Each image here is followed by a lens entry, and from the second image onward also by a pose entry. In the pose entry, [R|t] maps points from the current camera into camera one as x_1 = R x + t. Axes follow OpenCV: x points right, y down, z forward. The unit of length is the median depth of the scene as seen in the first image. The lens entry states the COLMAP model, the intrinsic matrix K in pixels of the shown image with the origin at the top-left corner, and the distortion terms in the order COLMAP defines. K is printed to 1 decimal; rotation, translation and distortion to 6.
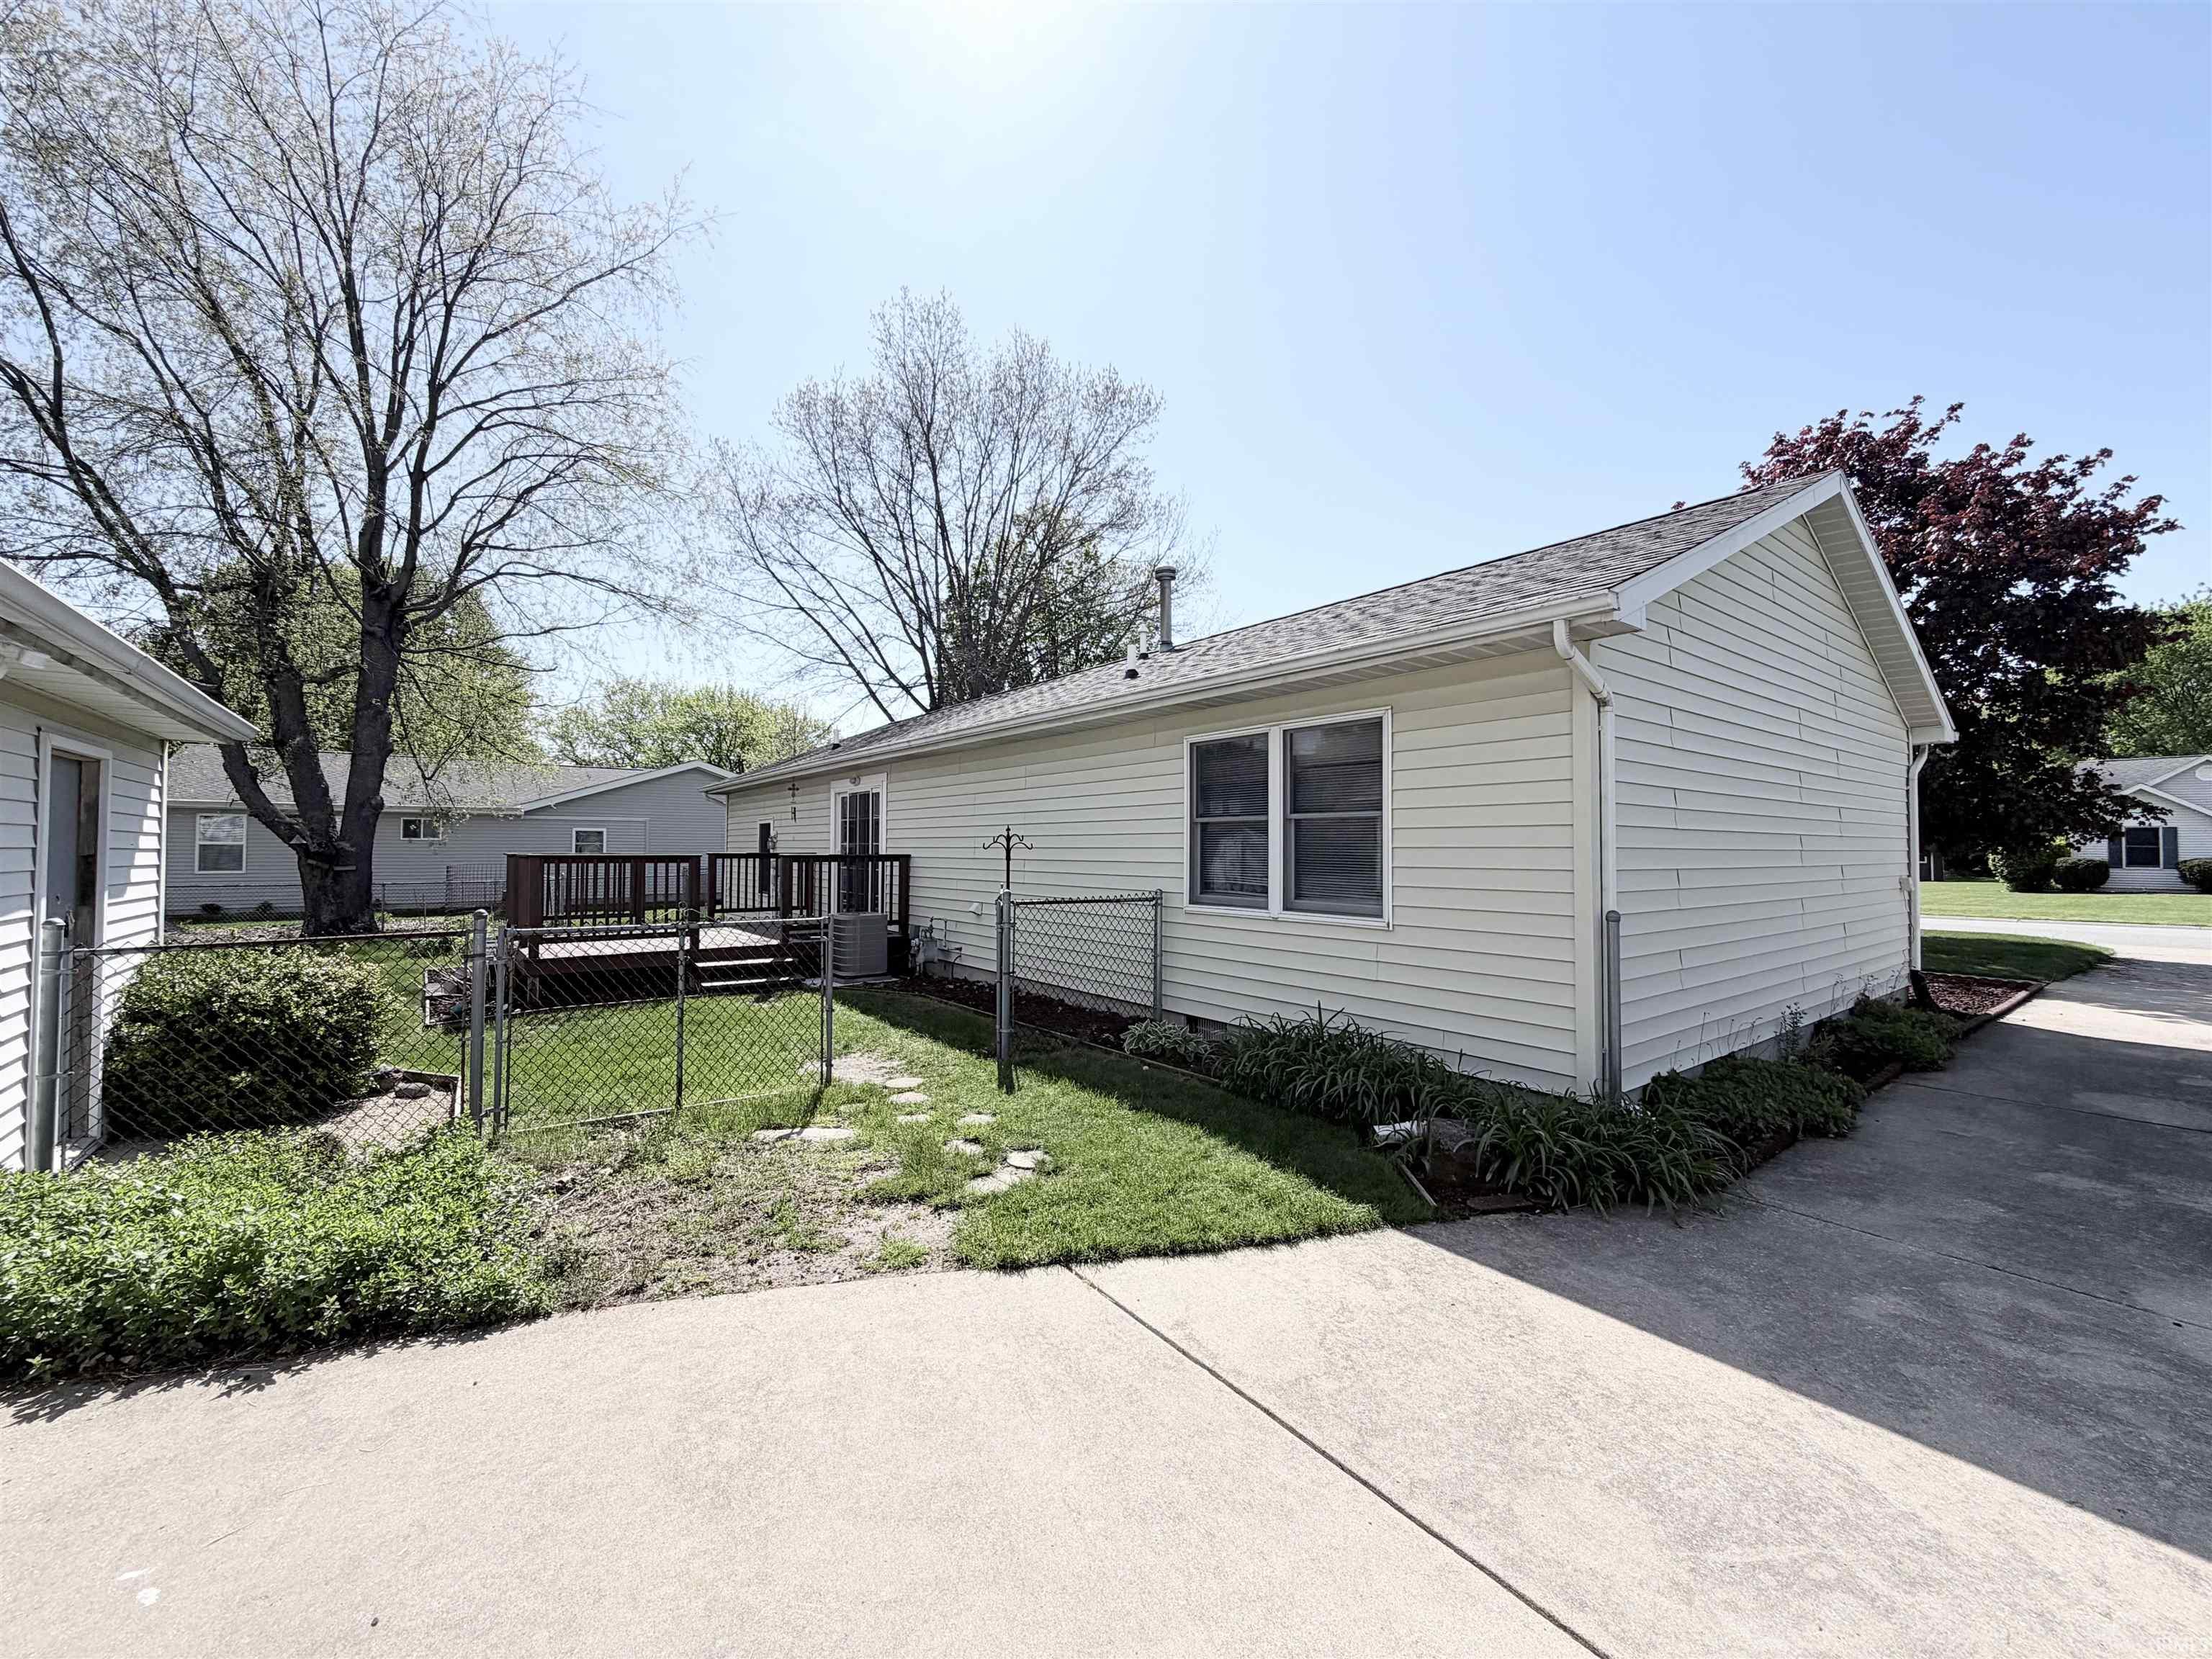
lens RADIAL K [[880.3, 0, 1106.9], [0, 880.3, 832.1], [0, 0, 1]] dist [-0.001098, 0.000538]
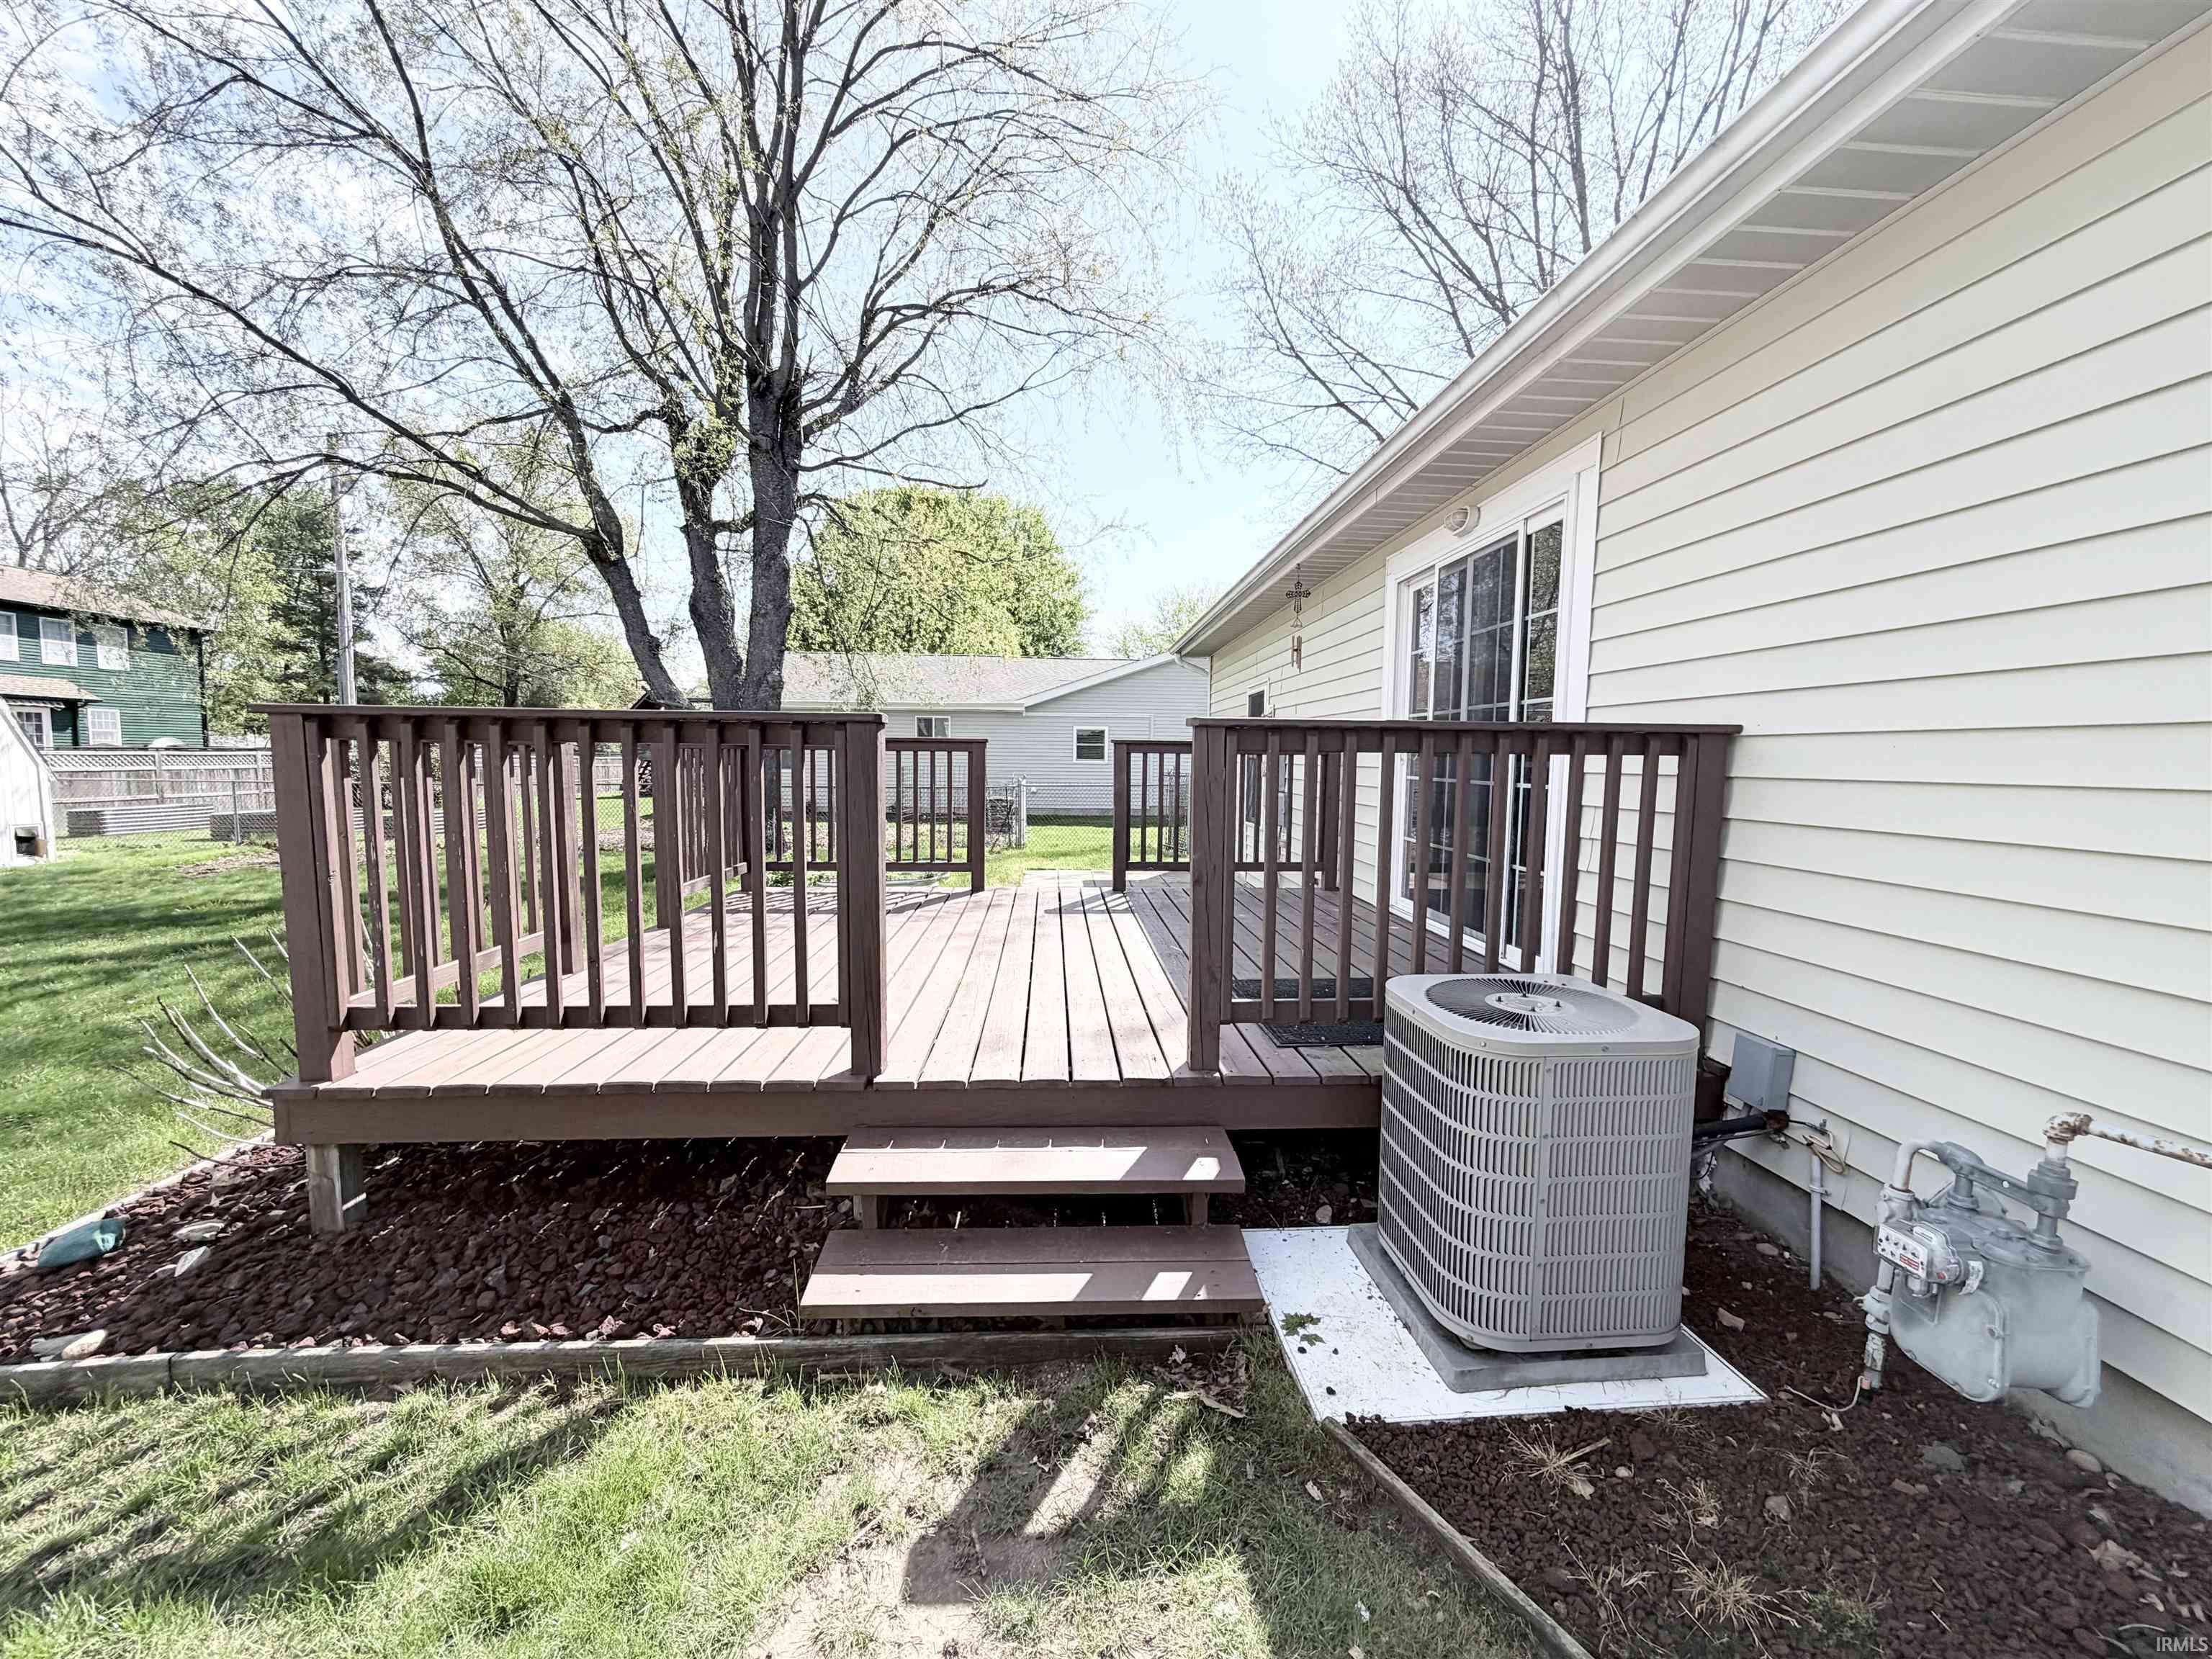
lens RADIAL K [[880.3, 0, 1094.7], [0, 880.3, 828.4], [0, 0, 1]] dist [-0.001098, 0.000538]
pose [[0.823282, 0.051368, -0.565303, -0.190475], [0.004708, 0.995245, 0.097293, 0.023729], [0.567613, -0.082761, 0.819125, 0.586094]]
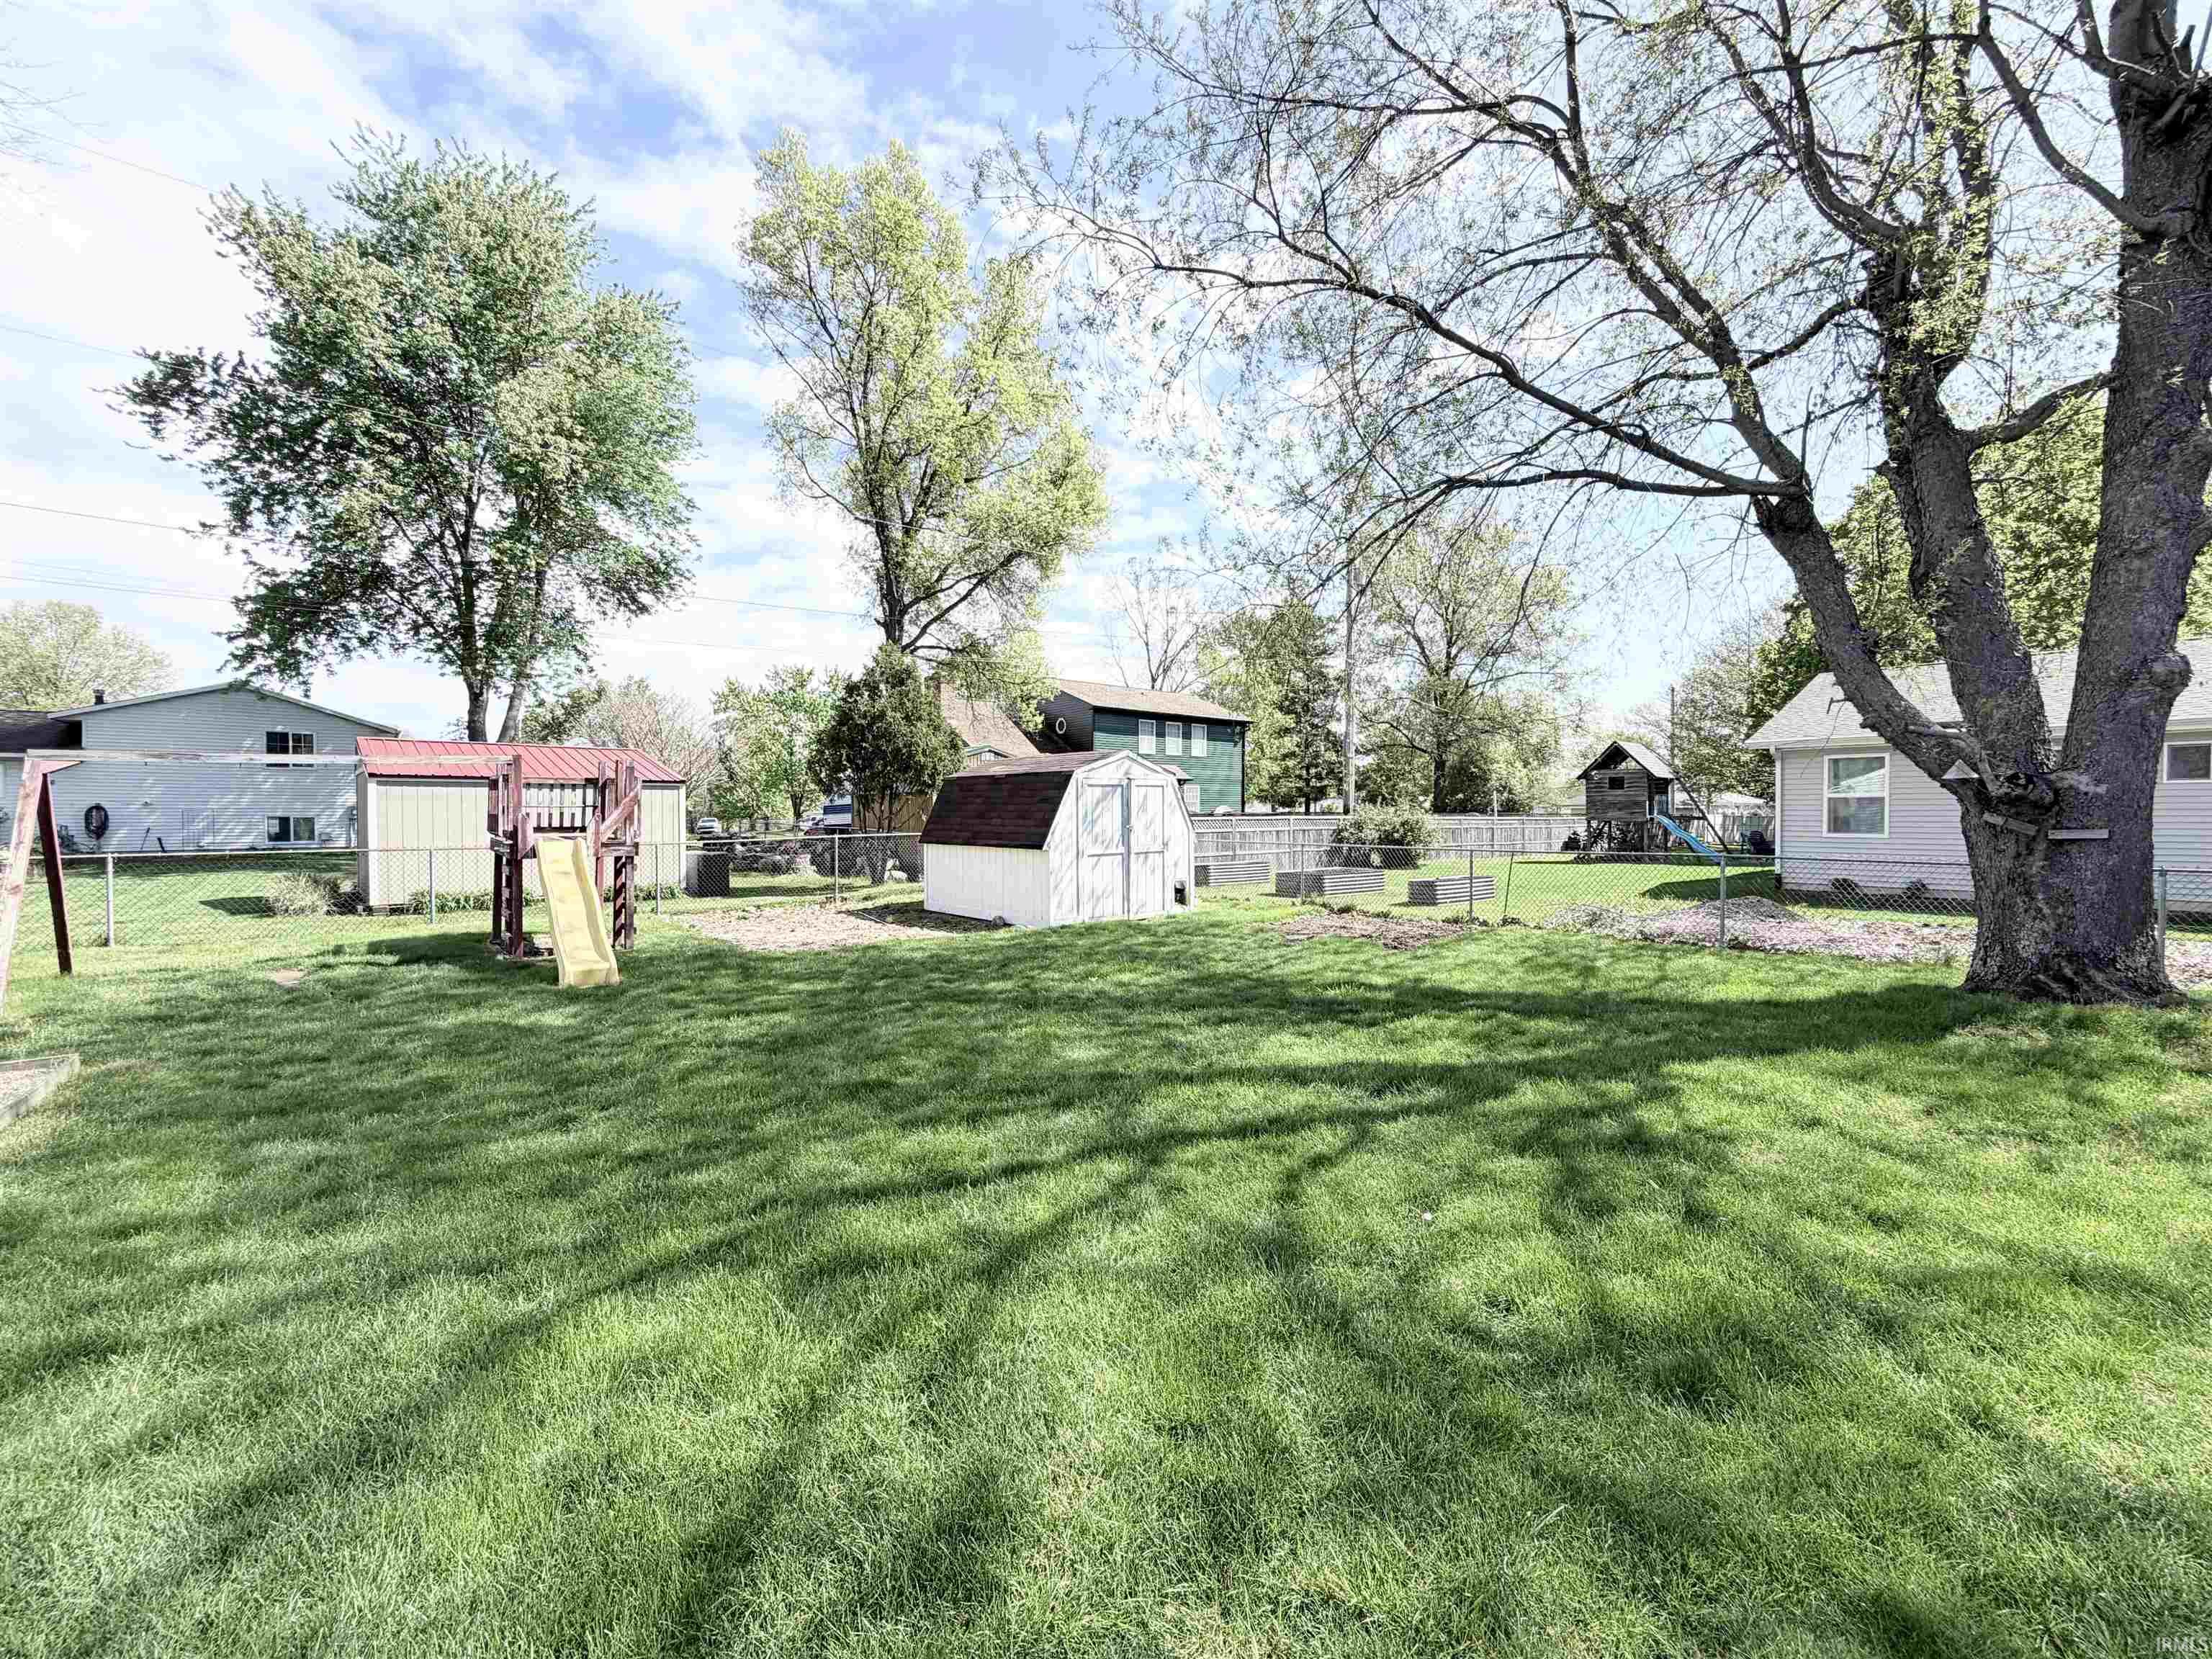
lens RADIAL K [[880.3, 0, 1096.6], [0, 880.3, 830.9], [0, 0, 1]] dist [-0.001098, 0.000538]
pose [[0.043612, 0.016047, -0.998920, -0.502637], [0.026262, 0.999507, 0.017203, 0.021395], [0.998703, -0.026984, 0.043169, 0.553519]]
